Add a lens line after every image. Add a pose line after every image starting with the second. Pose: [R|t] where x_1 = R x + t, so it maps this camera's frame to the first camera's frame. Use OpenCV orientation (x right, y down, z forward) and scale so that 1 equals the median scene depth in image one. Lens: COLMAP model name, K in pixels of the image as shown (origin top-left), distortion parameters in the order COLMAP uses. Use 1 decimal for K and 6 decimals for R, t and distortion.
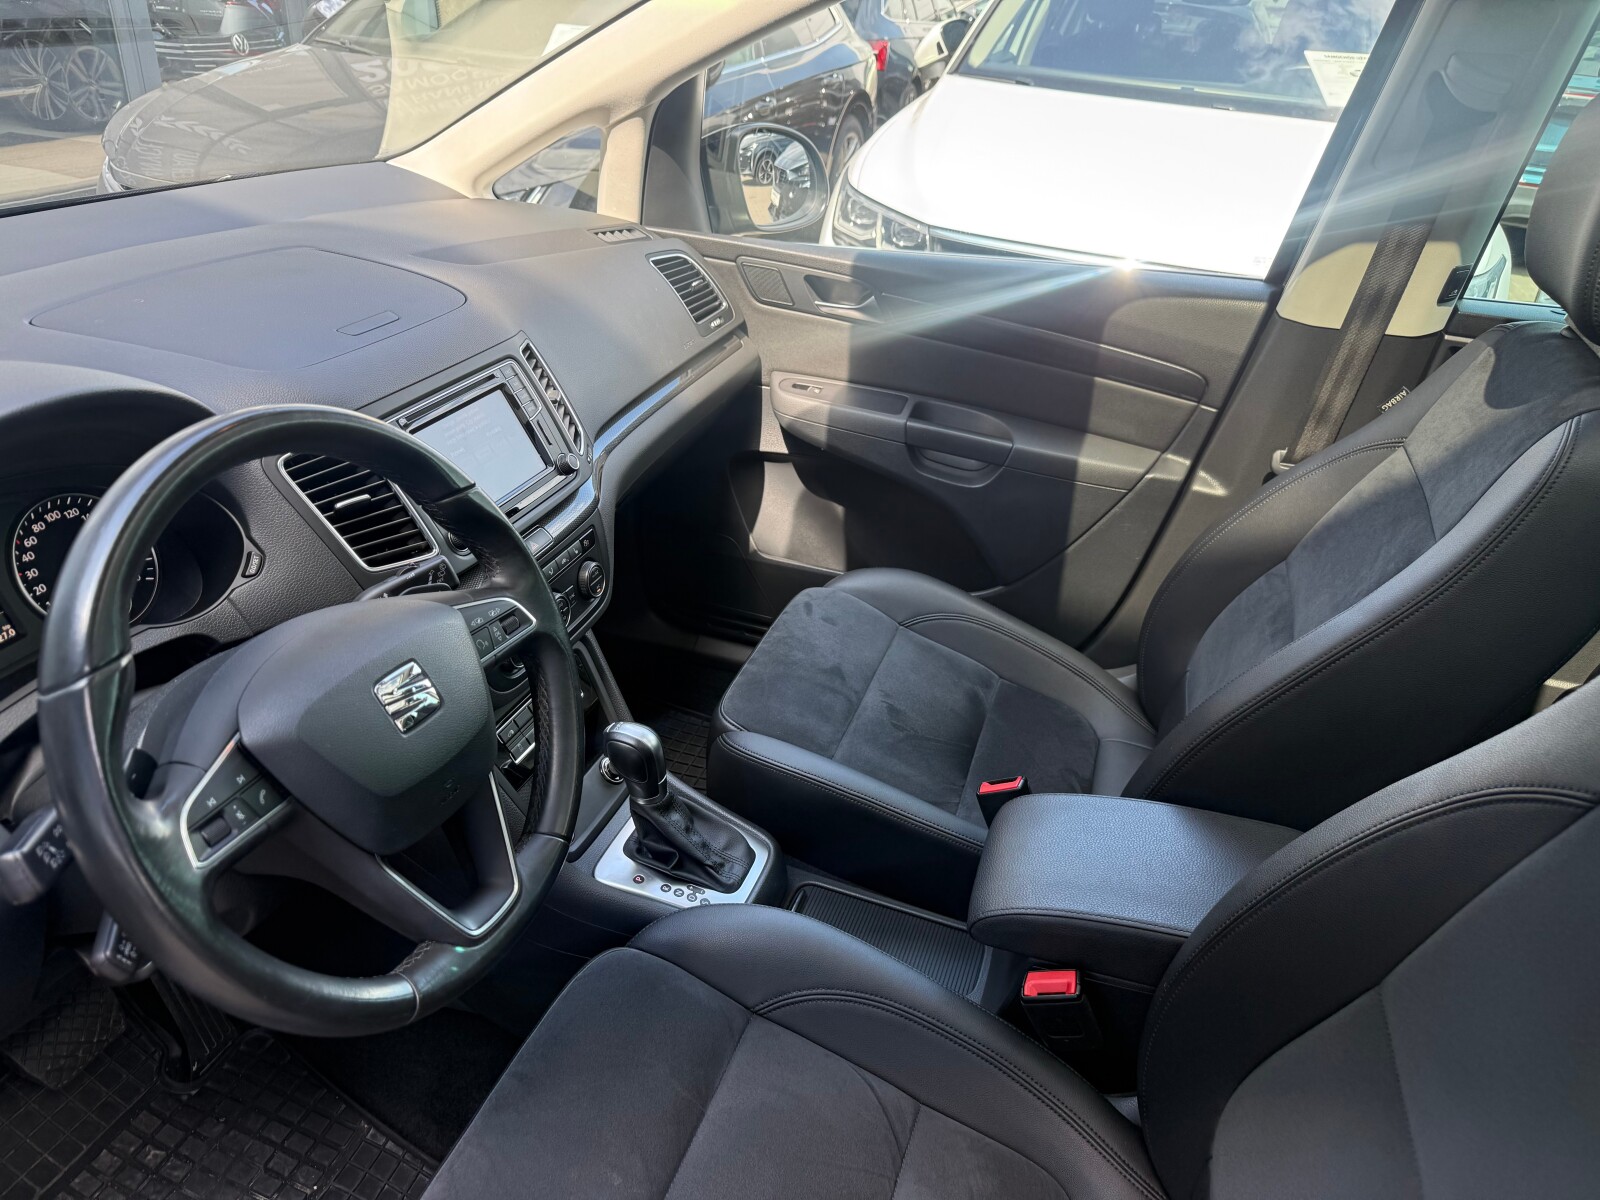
lens RADIAL K [[1147.0, 0, 801.5], [0, 1147.0, 604.3], [0, 0, 1]] dist [0.122184, -0.201971]
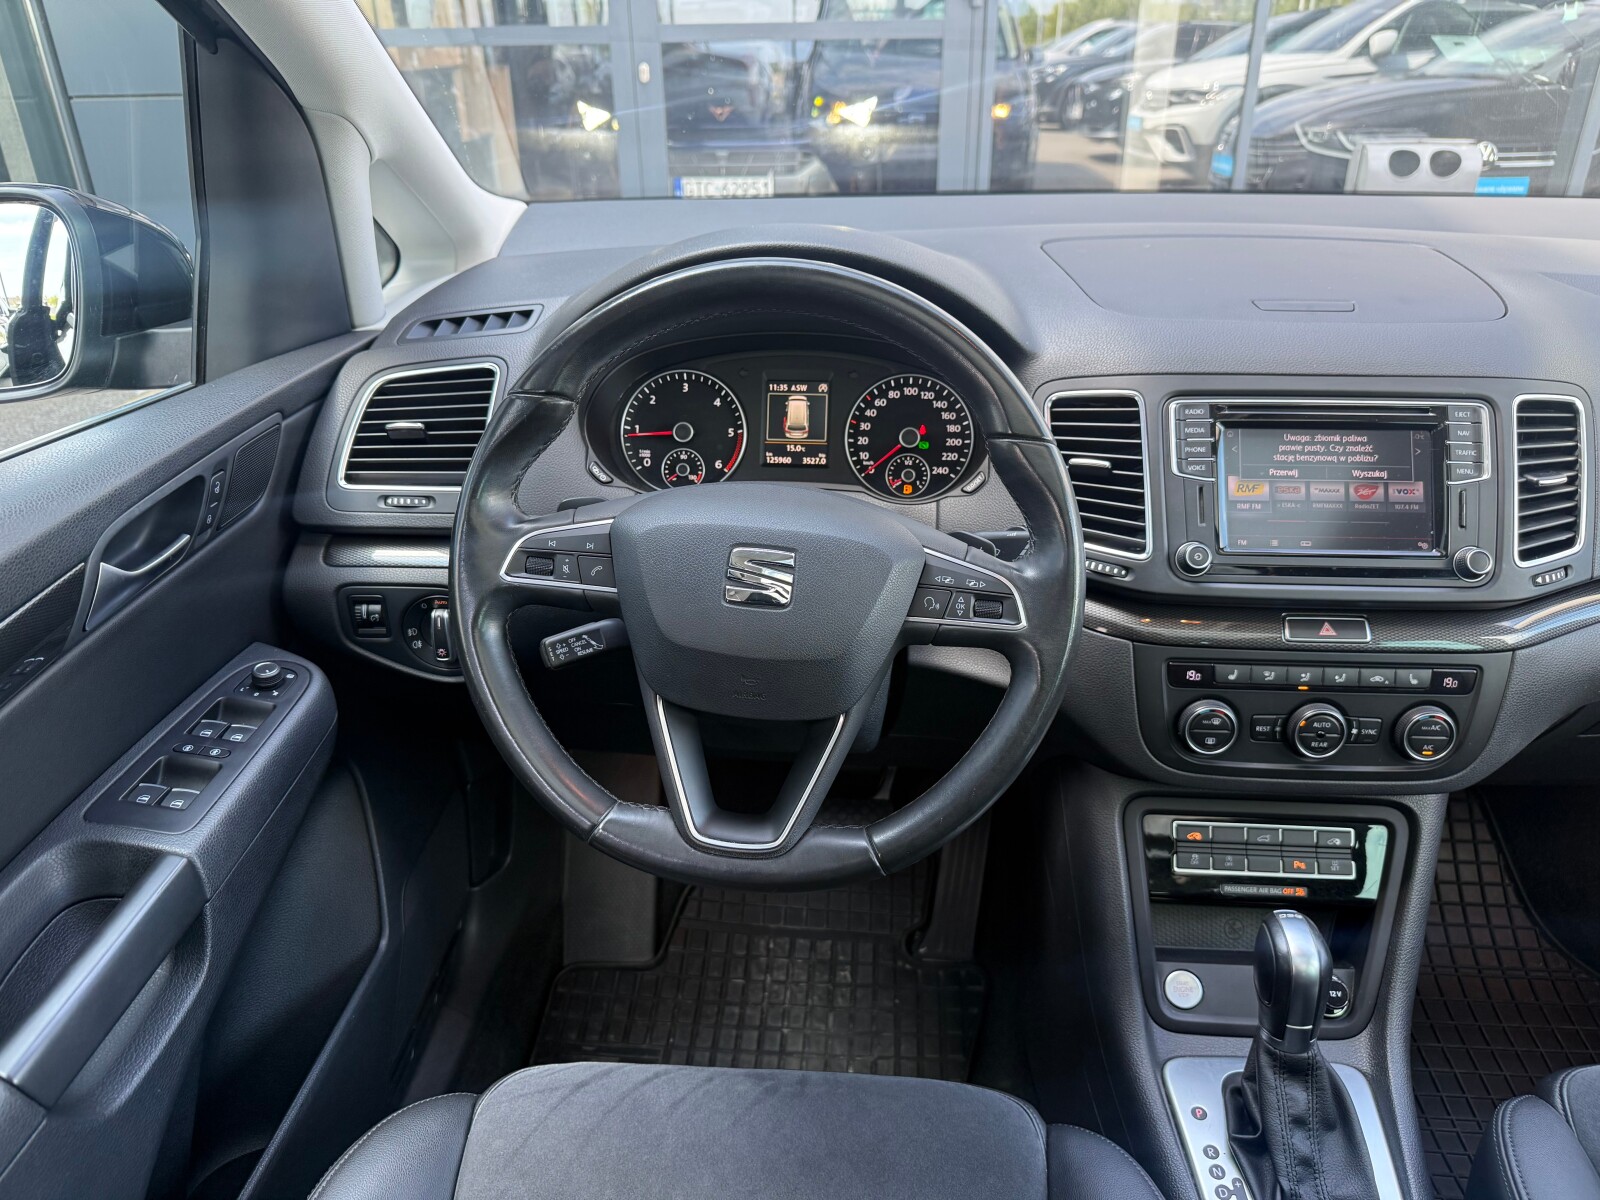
lens RADIAL K [[1147.0, 0, 801.5], [0, 1147.0, 604.3], [0, 0, 1]] dist [0.122184, -0.201971]
pose [[0.258592, 0.371855, -0.891546, 0.408739], [-0.451001, 0.862648, 0.228990, -0.103790], [0.854242, 0.342873, 0.390781, 0.526859]]
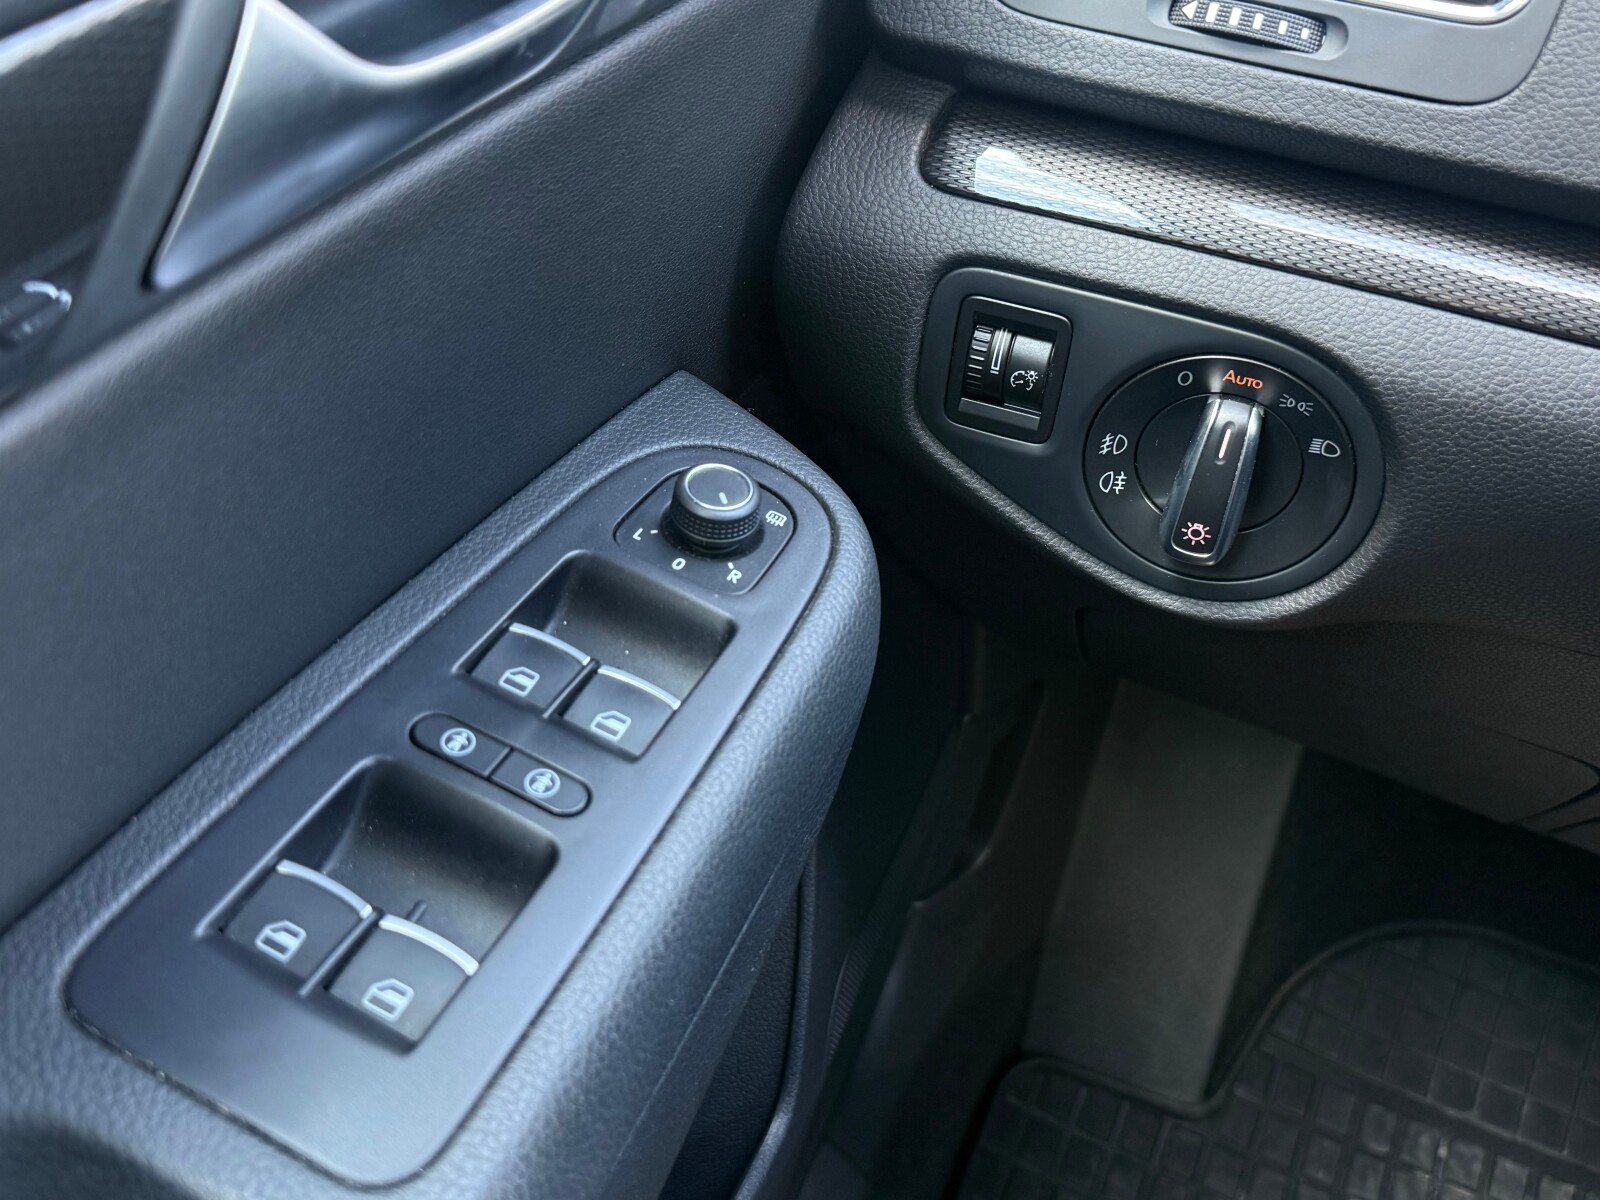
lens RADIAL K [[1520.5, 0, 847.7], [0, 1520.5, 600.7], [0, 0, 1]] dist [0.053309, -0.003617]
pose [[-0.035858, 0.575472, -0.817035, -0.198781], [-0.571914, 0.658630, 0.489001, 0.166516], [0.819530, 0.484808, 0.305503, 0.466519]]
